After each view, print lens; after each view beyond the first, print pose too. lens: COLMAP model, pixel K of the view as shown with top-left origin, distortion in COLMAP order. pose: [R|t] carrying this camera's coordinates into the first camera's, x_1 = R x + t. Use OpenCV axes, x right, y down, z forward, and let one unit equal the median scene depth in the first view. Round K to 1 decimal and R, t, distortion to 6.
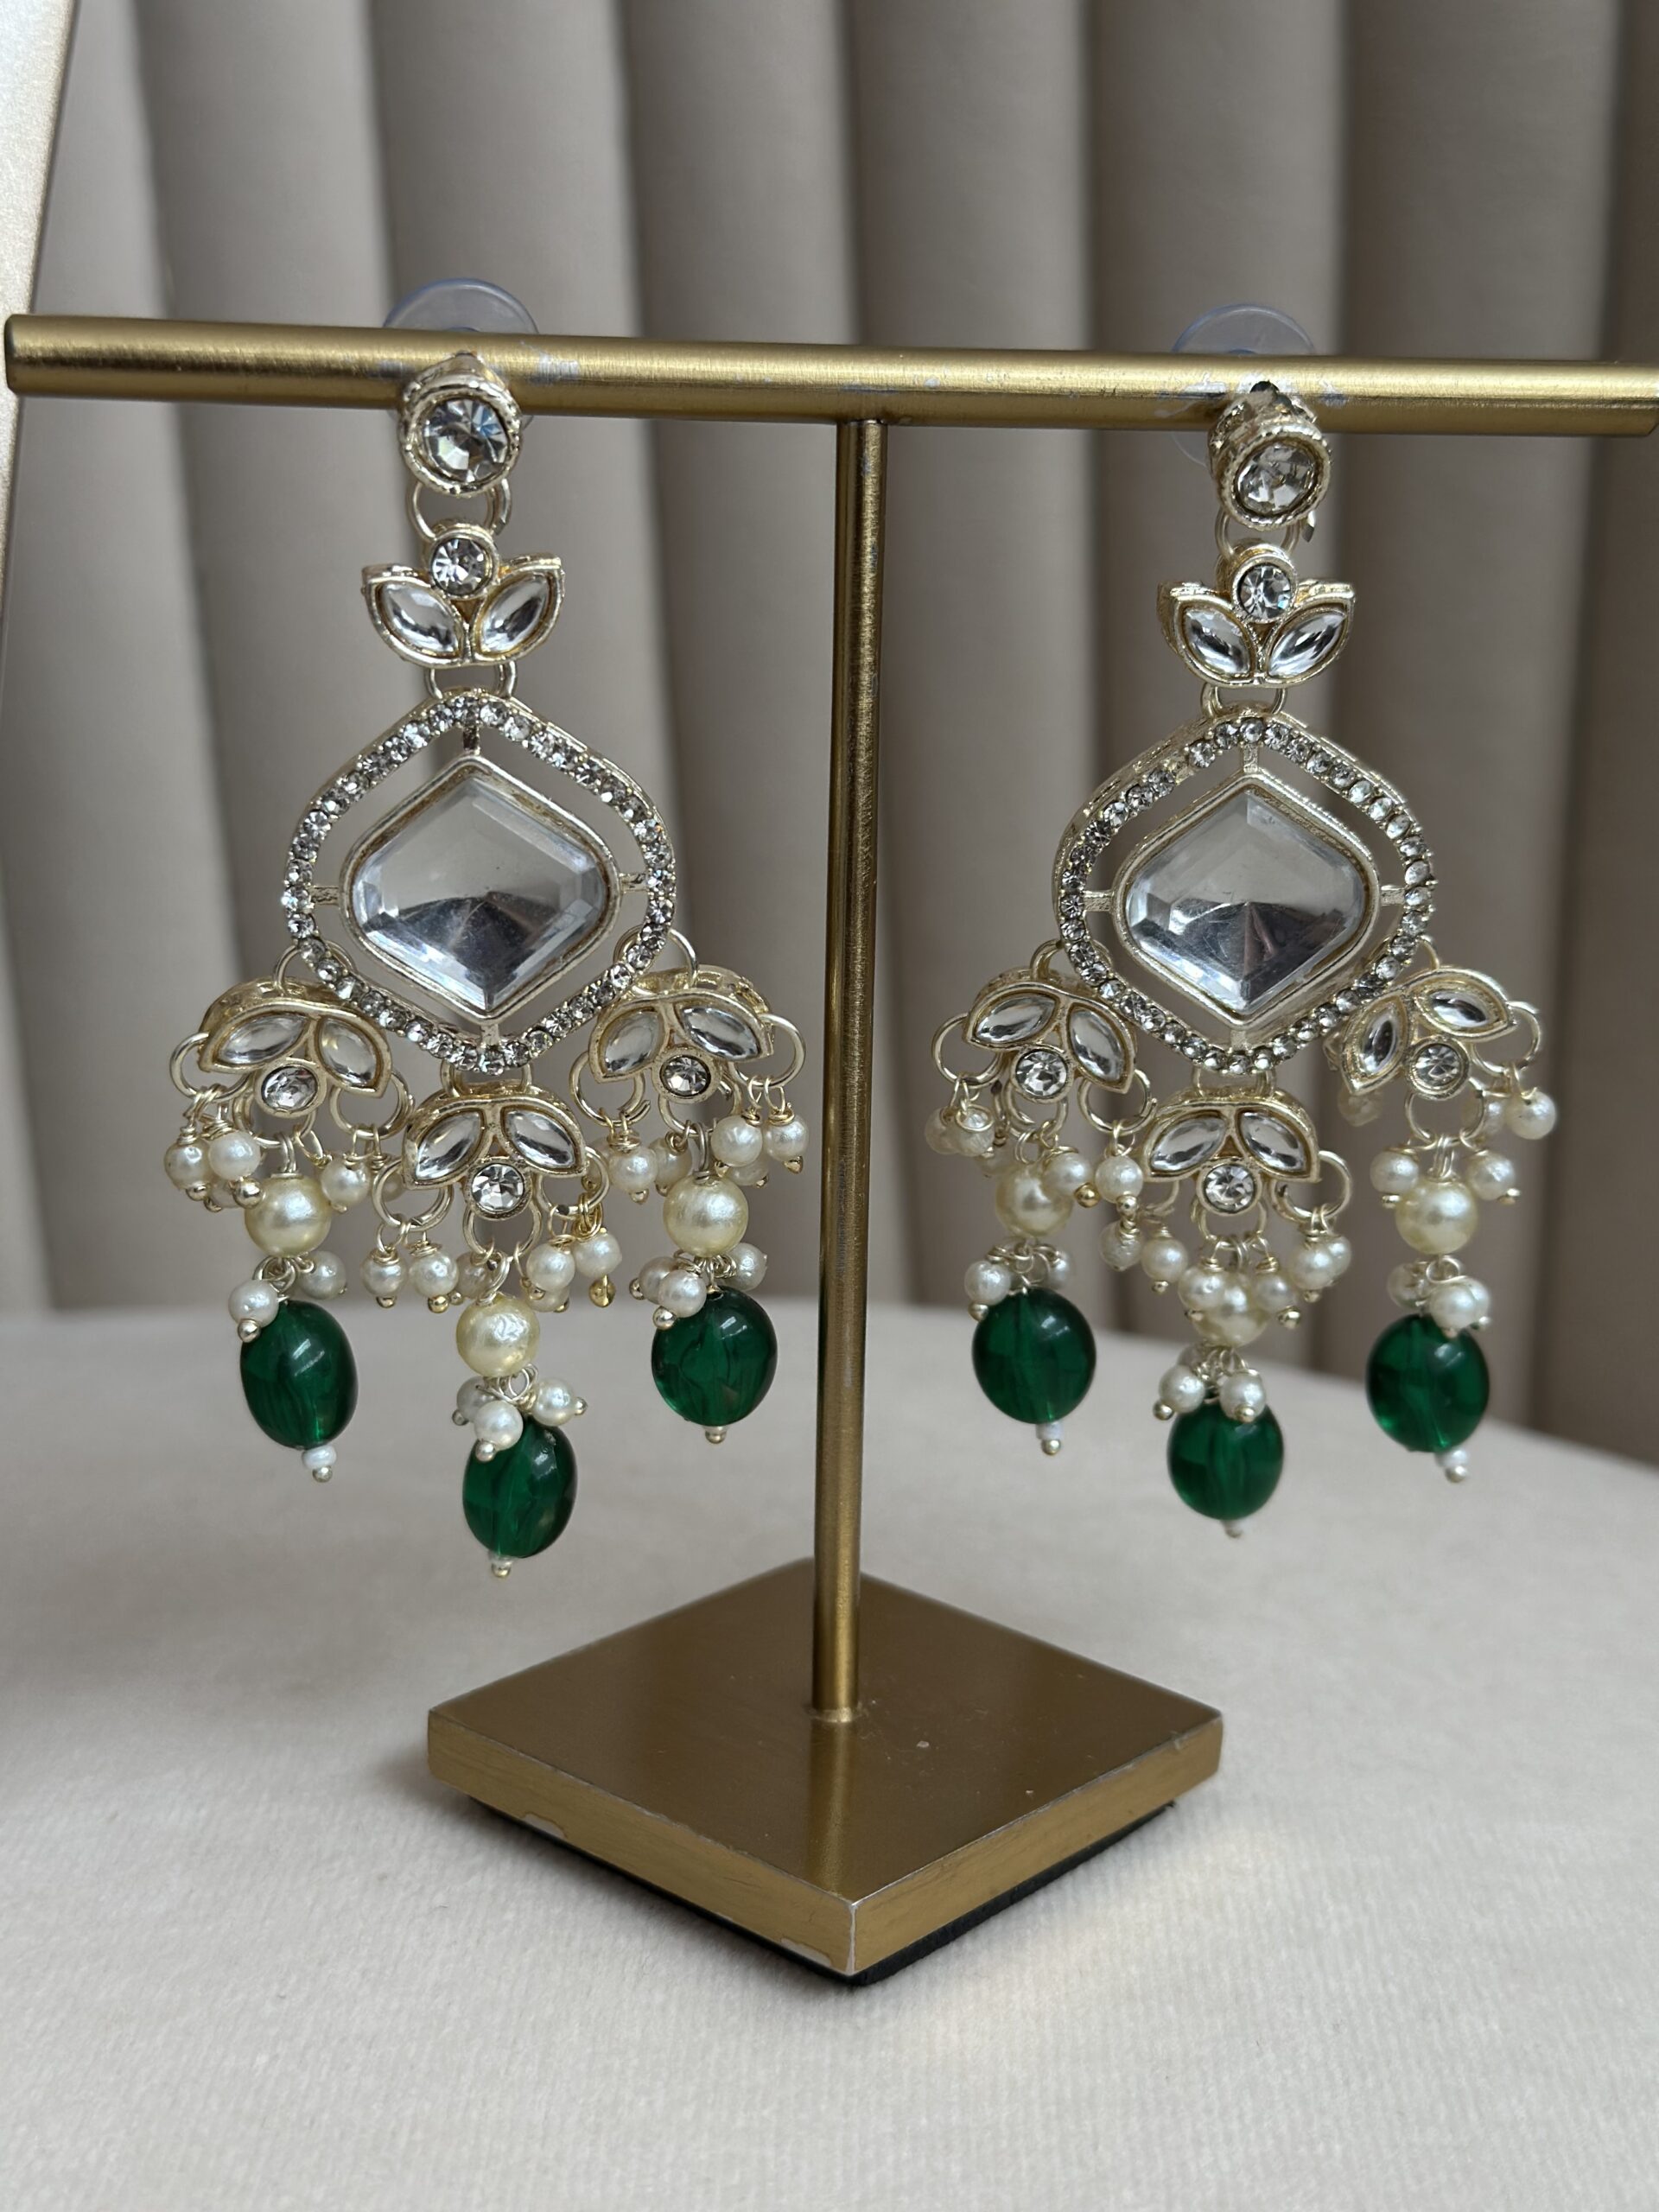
lens RADIAL K [[3183.5, 0, 829.5], [0, 3183.5, 1106.0], [0, 0, 1]] dist [0.141713, -0.067659]
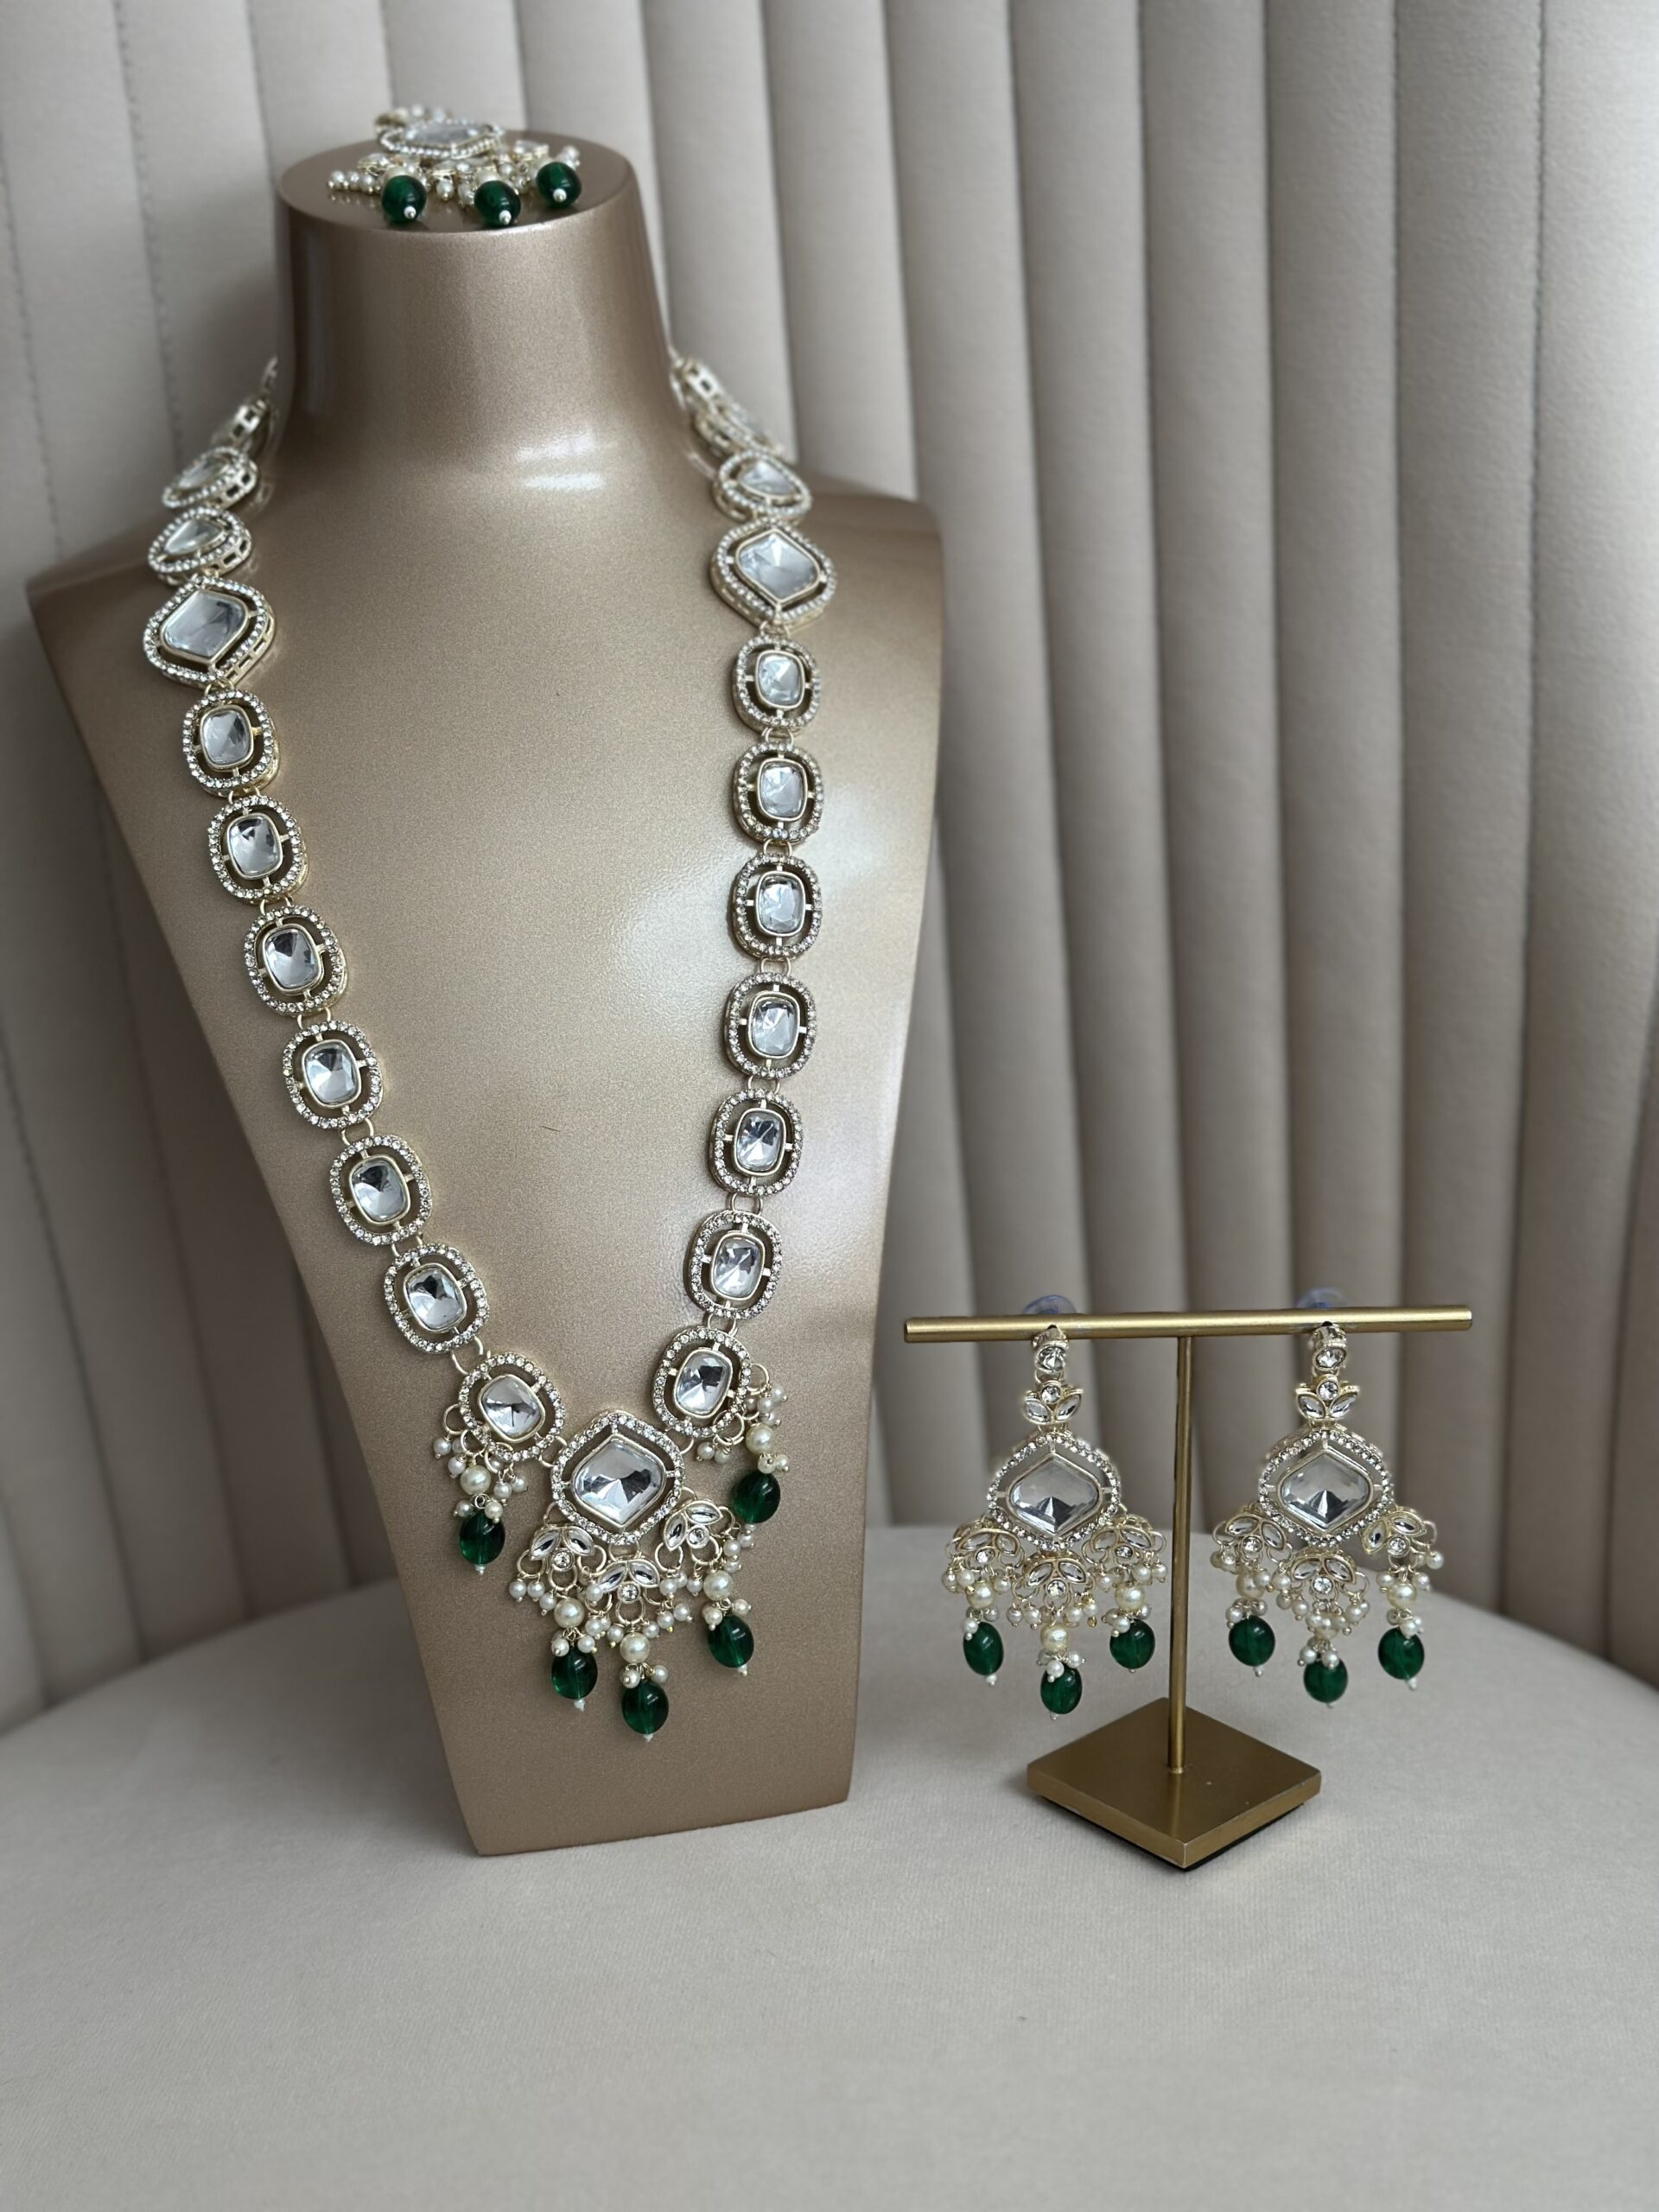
lens RADIAL K [[3018.4, 0, 829.5], [0, 3018.4, 1106.0], [0, 0, 1]] dist [0.079707, -0.007049]
pose [[0.994786, -0.001443, -0.101979, -0.029403], [0.003771, 0.999737, 0.022639, -0.450543], [0.101919, -0.022905, 0.994529, -1.631349]]
